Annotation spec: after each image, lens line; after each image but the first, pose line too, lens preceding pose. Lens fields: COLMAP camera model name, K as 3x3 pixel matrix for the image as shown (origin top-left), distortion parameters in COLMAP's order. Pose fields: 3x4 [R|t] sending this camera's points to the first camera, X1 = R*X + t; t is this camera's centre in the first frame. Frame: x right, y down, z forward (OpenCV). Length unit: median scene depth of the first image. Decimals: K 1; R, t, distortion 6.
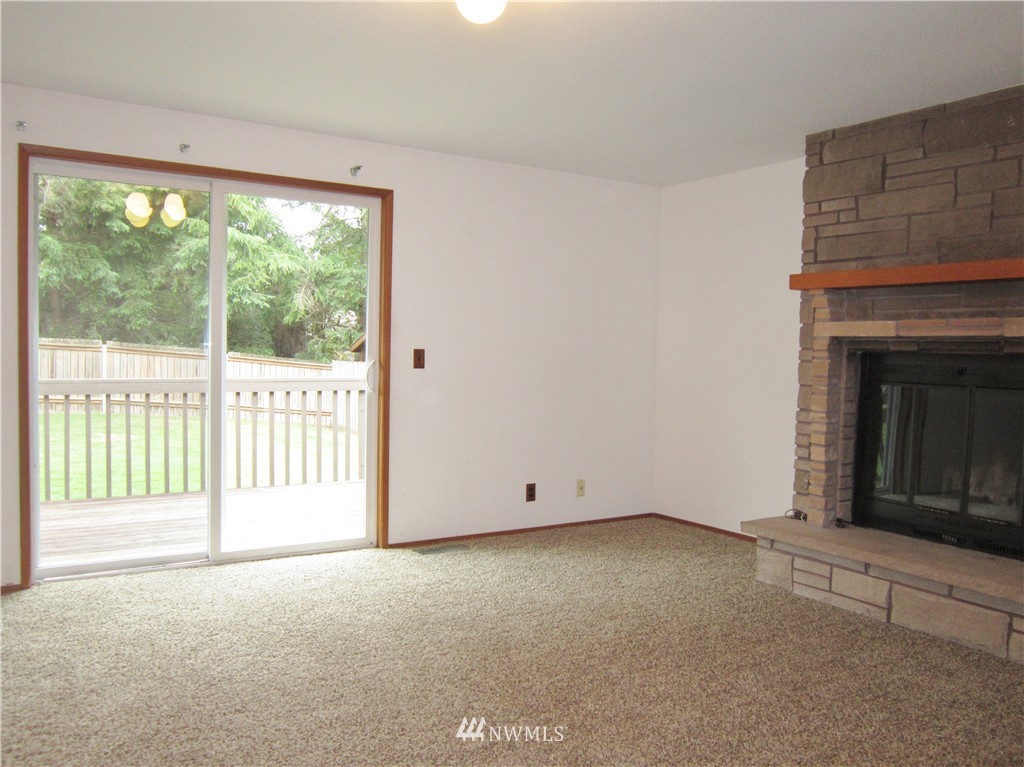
lens RADIAL K [[828.5, 0, 512.0], [0, 828.5, 383.5], [0, 0, 1]] dist [-0.039233, 0.001372]
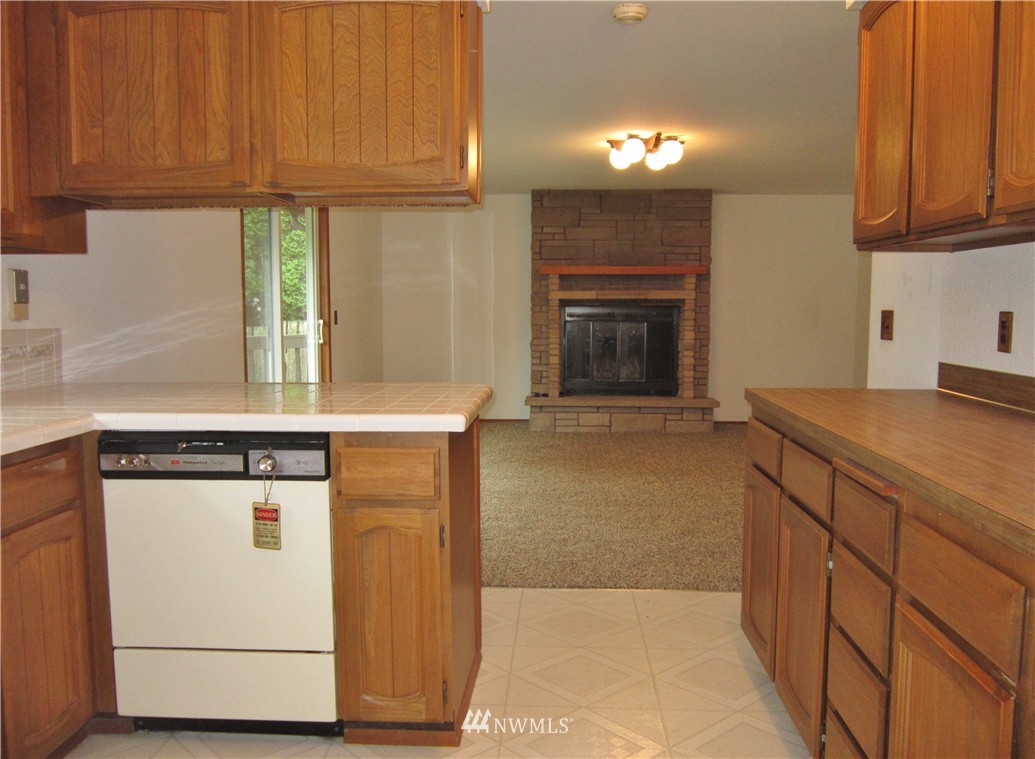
lens RADIAL K [[869.4, 0, 517.5], [0, 869.4, 379.5], [0, 0, 1]] dist [-0.030478, 0.000080]
pose [[0.578784, -0.087823, 0.810738, -1.341541], [0.049223, 0.996134, 0.072766, -0.021387], [-0.813994, -0.002209, 0.580869, -0.112646]]
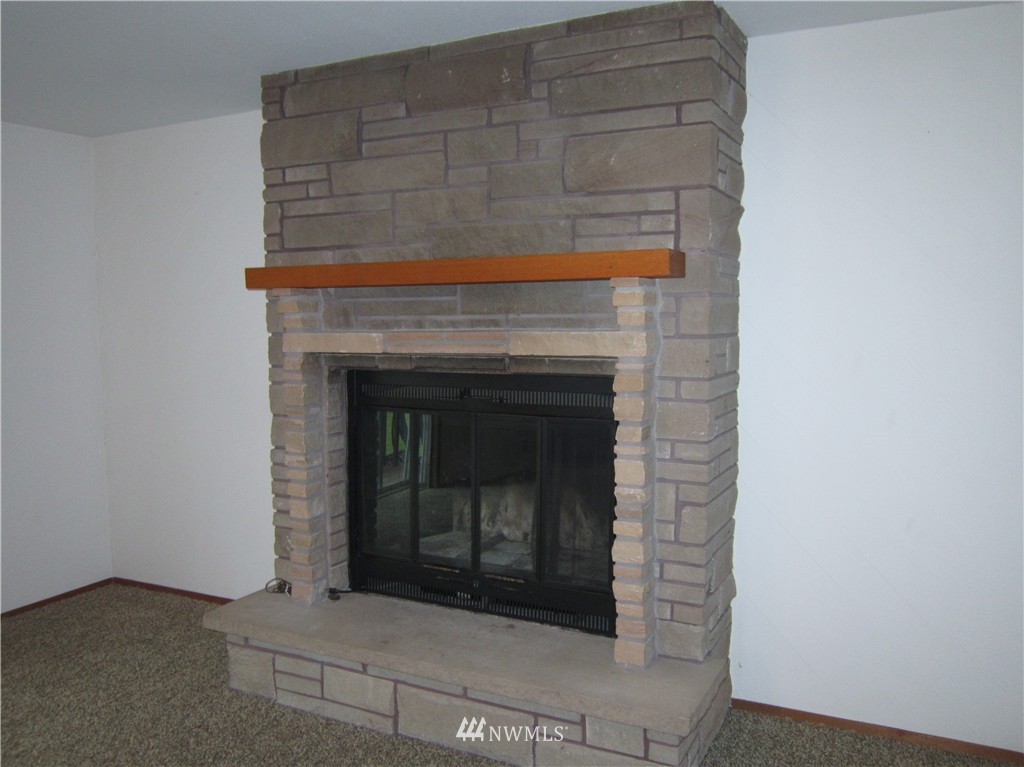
lens RADIAL K [[828.5, 0, 512.0], [0, 828.5, 383.5], [0, 0, 1]] dist [-0.039233, 0.001372]
pose [[0.854659, -0.068735, 0.514620, 0.160708], [0.049047, 0.997454, 0.051770, -0.057768], [-0.516868, -0.019005, 0.855854, 0.264061]]
